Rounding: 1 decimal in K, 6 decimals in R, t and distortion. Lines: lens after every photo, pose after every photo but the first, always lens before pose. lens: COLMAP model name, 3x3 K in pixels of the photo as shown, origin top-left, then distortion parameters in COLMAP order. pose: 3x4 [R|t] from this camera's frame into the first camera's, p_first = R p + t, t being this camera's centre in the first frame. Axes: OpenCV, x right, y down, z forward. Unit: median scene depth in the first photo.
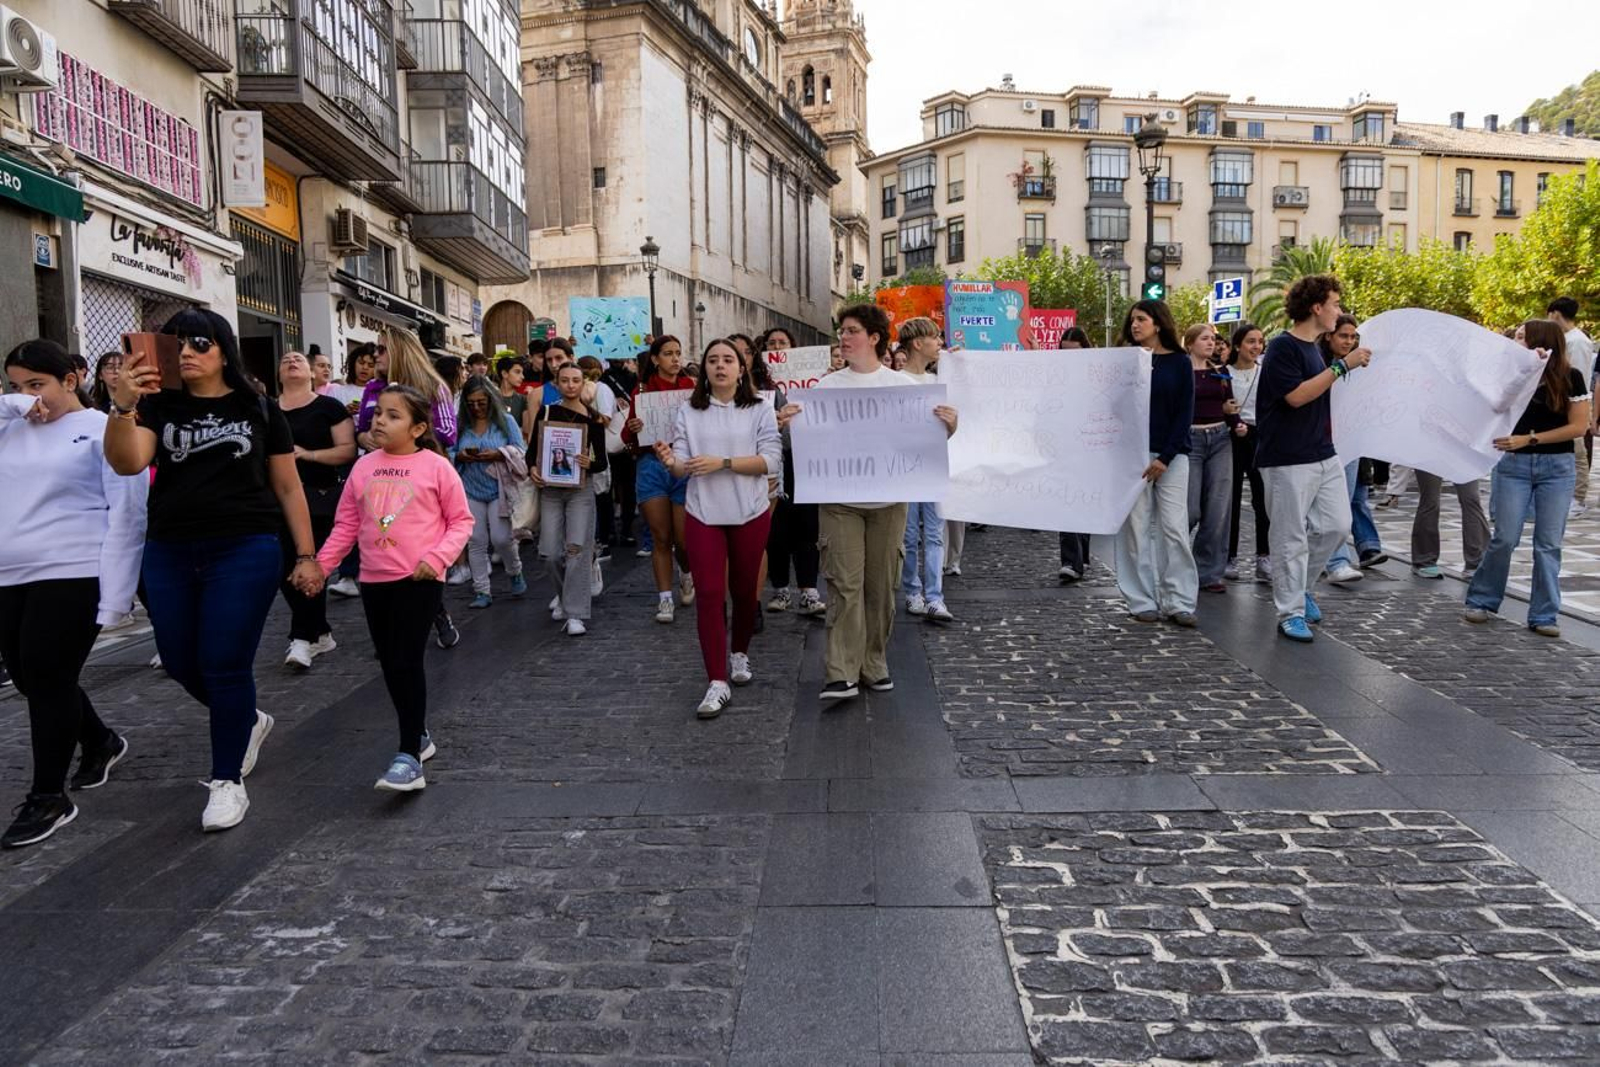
lens RADIAL K [[1152.8, 0, 841.4], [0, 1152.8, 559.8], [0, 0, 1]] dist [0.001846, -0.003196]
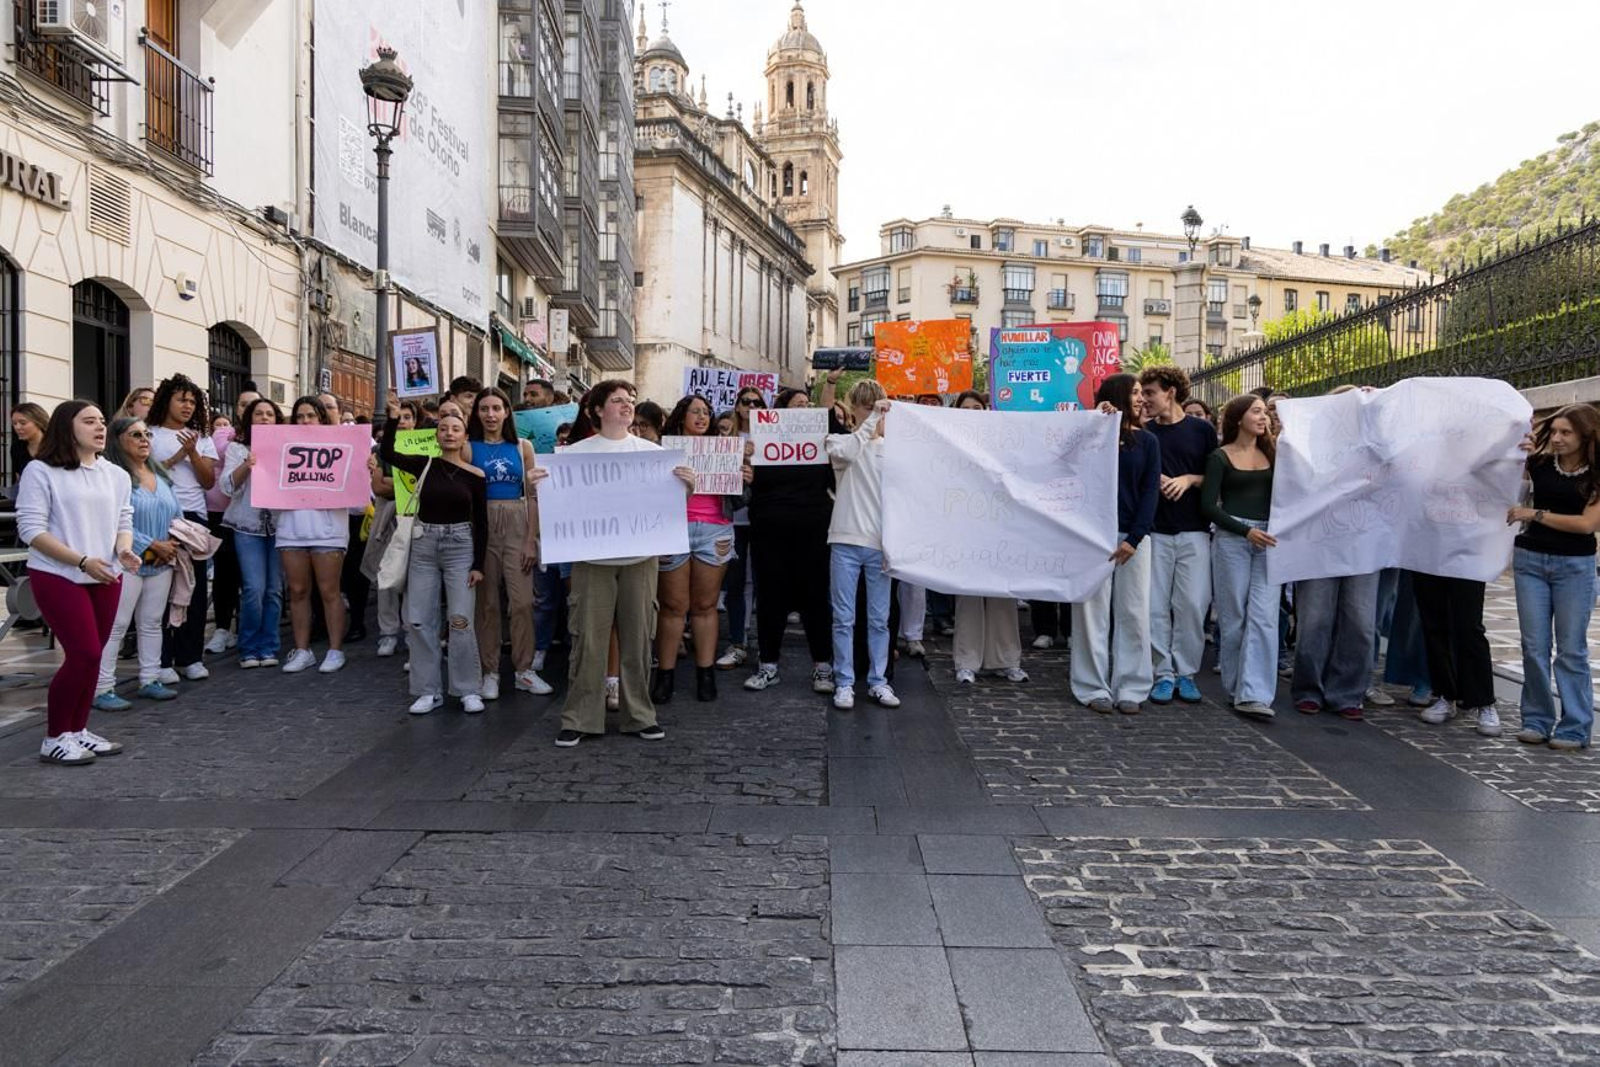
lens RADIAL K [[1198.2, 0, 862.8], [0, 1198.2, 535.2], [0, 0, 1]] dist [0.002387, 0.002485]
pose [[0.998377, 0.025712, 0.050819, -0.010496], [-0.022163, 0.997356, -0.069214, 0.049053], [-0.052465, 0.067975, 0.996307, -0.332838]]
